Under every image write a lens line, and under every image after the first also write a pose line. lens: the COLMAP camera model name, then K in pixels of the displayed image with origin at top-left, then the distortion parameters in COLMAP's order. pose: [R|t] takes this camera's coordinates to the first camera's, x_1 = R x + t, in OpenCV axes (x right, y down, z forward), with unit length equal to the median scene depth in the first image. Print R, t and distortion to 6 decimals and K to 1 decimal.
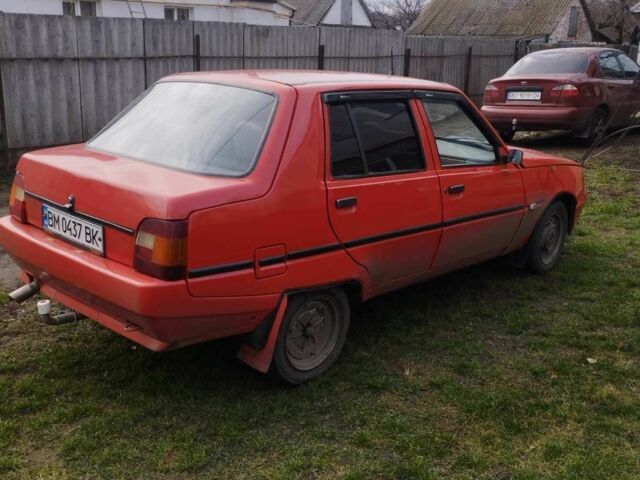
lens RADIAL K [[704.4, 0, 320.0], [0, 704.4, 240.0], [0, 0, 1]] dist [0.062202, -0.014154]
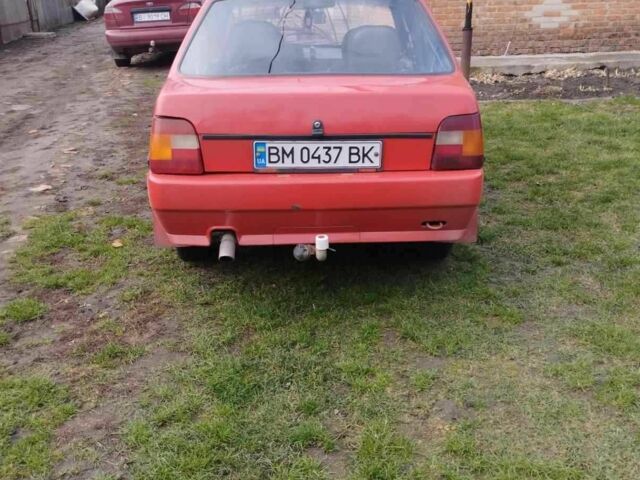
lens RADIAL K [[704.4, 0, 320.0], [0, 704.4, 240.0], [0, 0, 1]] dist [0.062202, -0.014154]
pose [[0.699596, -0.279021, 0.657809, -0.994512], [0.217426, 0.960079, 0.175996, -0.073418], [-0.680656, 0.019898, 0.732333, 0.304268]]
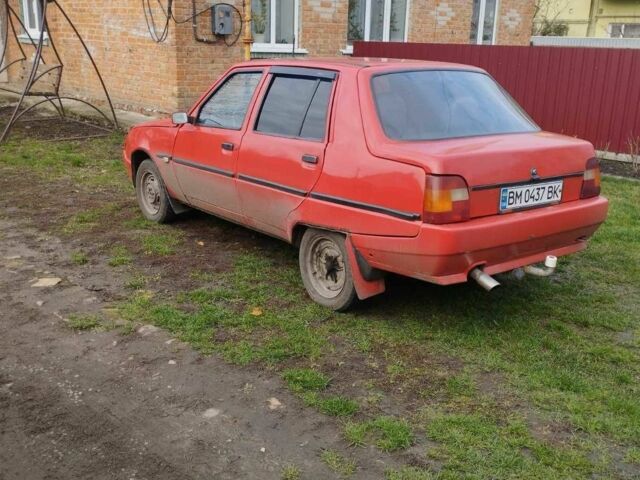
lens RADIAL K [[704.4, 0, 320.0], [0, 704.4, 240.0], [0, 0, 1]] dist [0.062202, -0.014154]
pose [[0.139234, -0.280937, 0.949573, -1.563163], [0.241647, 0.939564, 0.242543, -0.325205], [-0.960323, 0.195691, 0.198706, 1.114015]]
